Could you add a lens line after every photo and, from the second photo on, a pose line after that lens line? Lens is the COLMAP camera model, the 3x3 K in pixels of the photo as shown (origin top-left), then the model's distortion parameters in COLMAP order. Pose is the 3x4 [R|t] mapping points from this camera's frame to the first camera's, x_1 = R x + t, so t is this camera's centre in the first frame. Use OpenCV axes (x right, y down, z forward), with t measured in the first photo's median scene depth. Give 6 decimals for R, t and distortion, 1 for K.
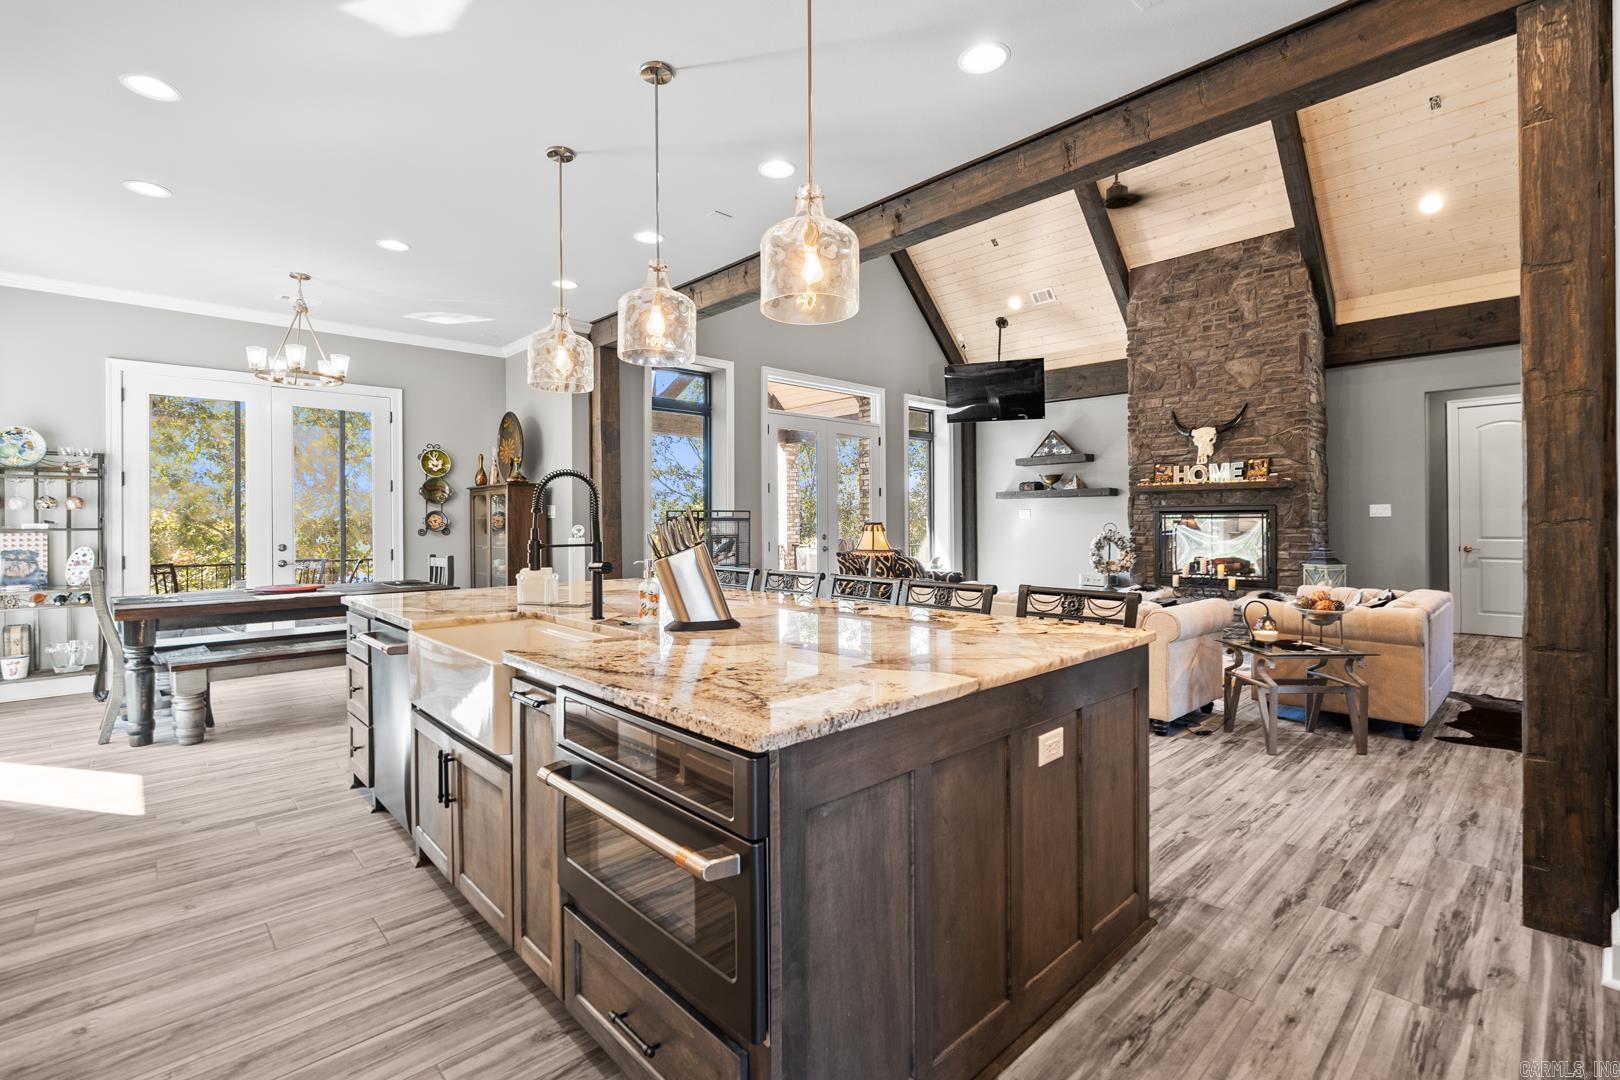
lens RADIAL K [[735.0, 0, 805.4], [0, 735.0, 518.9], [0, 0, 1]] dist [-0.009013, 0.002087]
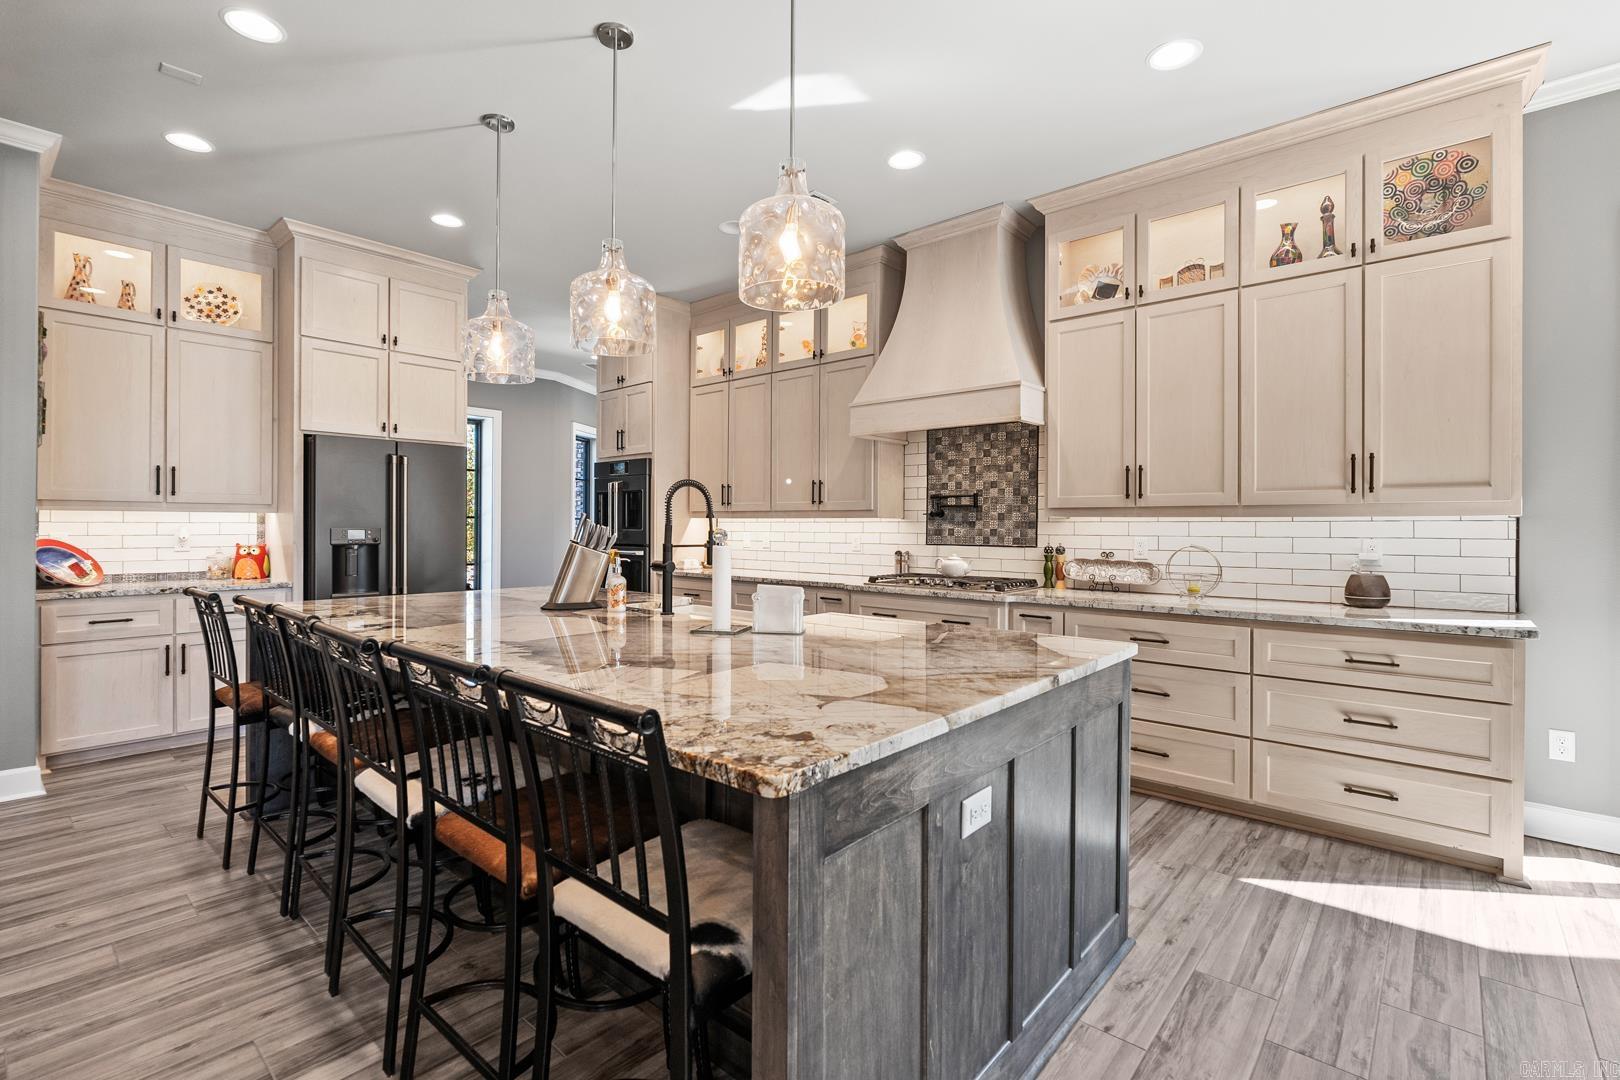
lens RADIAL K [[735.0, 0, 809.1], [0, 735.0, 532.6], [0, 0, 1]] dist [-0.009013, 0.002087]
pose [[-0.995485, 0.000715, -0.094921, -0.145360], [0.000418, 0.999995, 0.003152, 0.003913], [0.094923, 0.003098, -0.995480, 0.773159]]
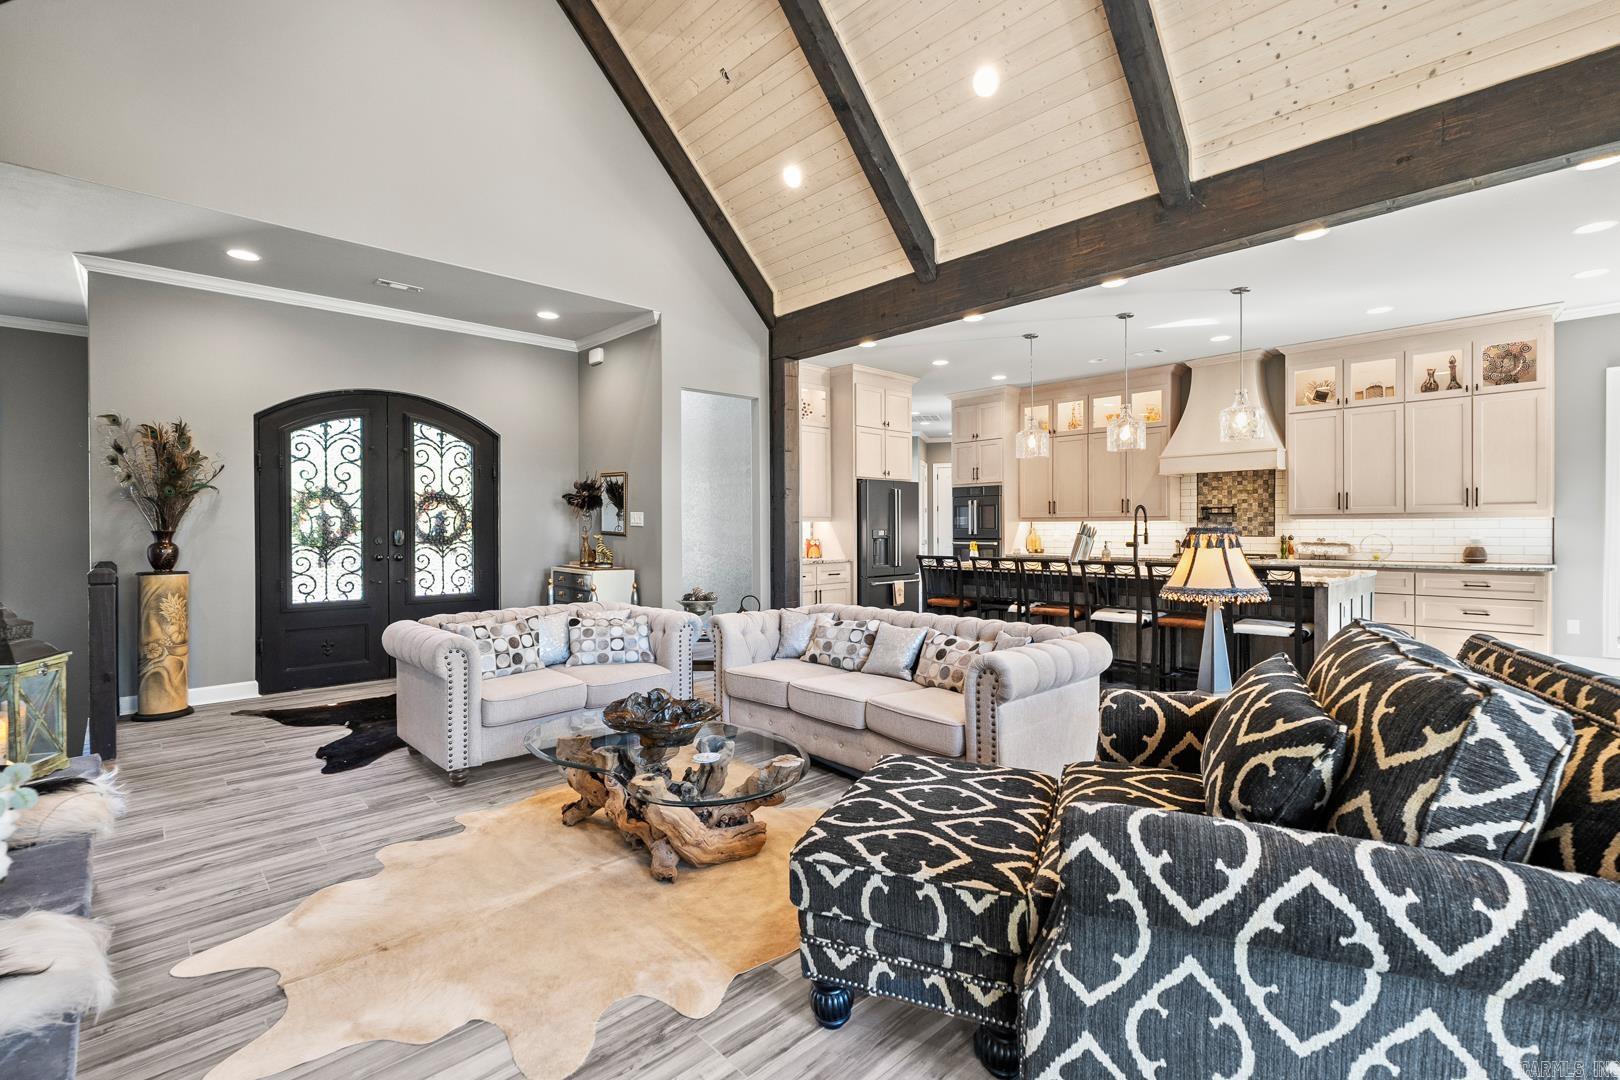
lens RADIAL K [[735.0, 0, 810.1], [0, 735.0, 539.2], [0, 0, 1]] dist [-0.009013, 0.002087]
pose [[-0.999910, 0.010469, -0.008411, 0.295200], [0.010380, 0.999891, 0.010539, 0.003705], [0.008520, 0.010451, -0.999909, 1.249770]]
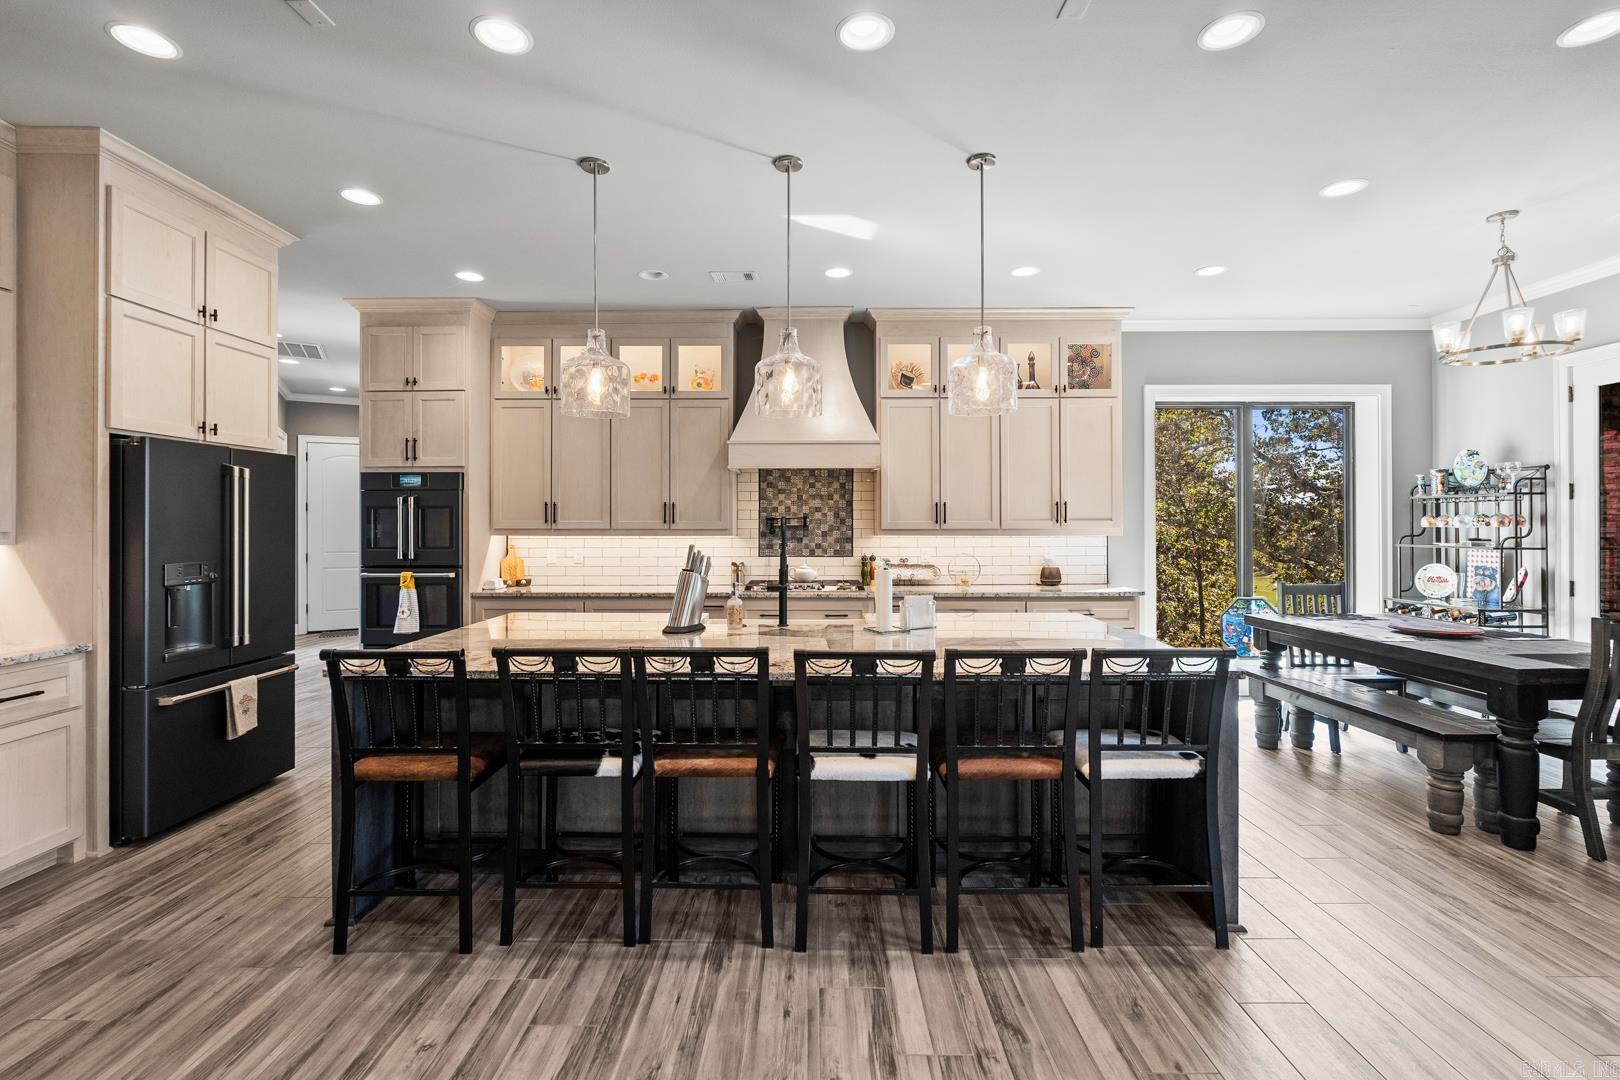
lens RADIAL K [[735.0, 0, 805.7], [0, 735.0, 521.5], [0, 0, 1]] dist [-0.009013, 0.002087]
pose [[-0.691317, 0.003819, -0.722542, 0.242030], [0.009174, 0.999952, -0.003492, -0.018876], [0.722493, -0.009043, -0.691319, 0.721631]]
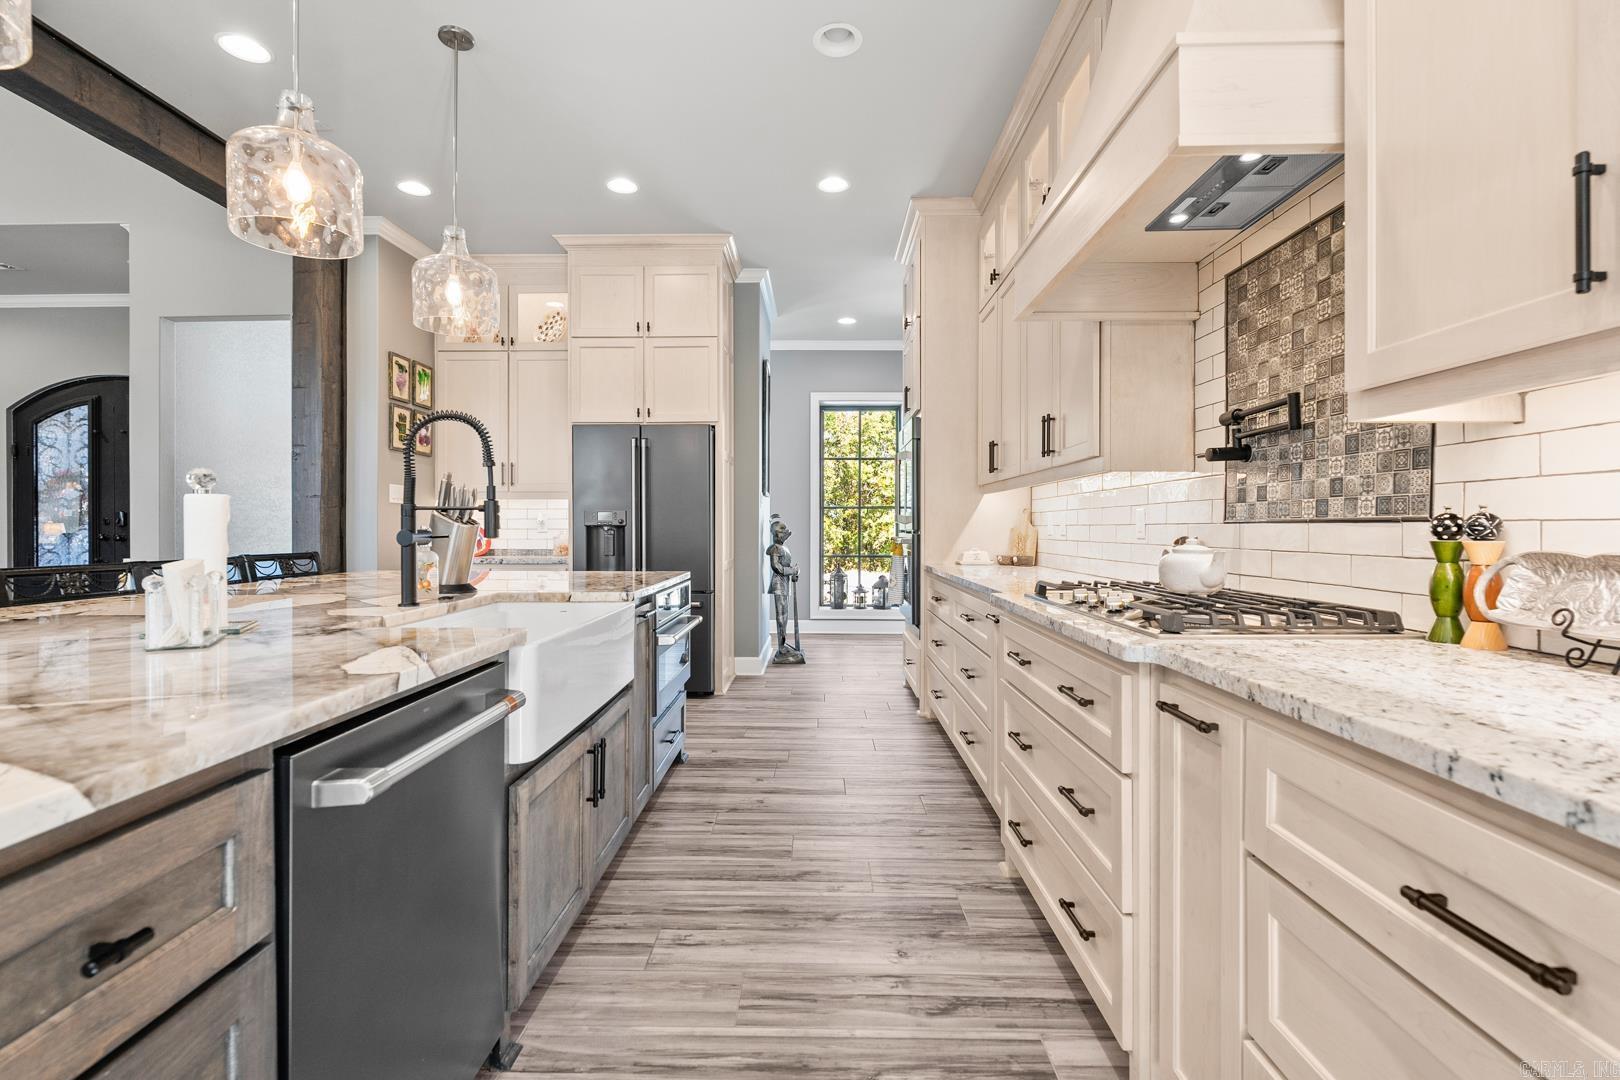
lens RADIAL K [[735.0, 0, 790.5], [0, 735.0, 537.2], [0, 0, 1]] dist [-0.009013, 0.002087]
pose [[-0.706504, -0.006282, 0.707681, -0.406639], [-0.001354, 0.999971, 0.007526, 0.021221], [-0.707707, 0.004359, -0.706492, 0.465338]]
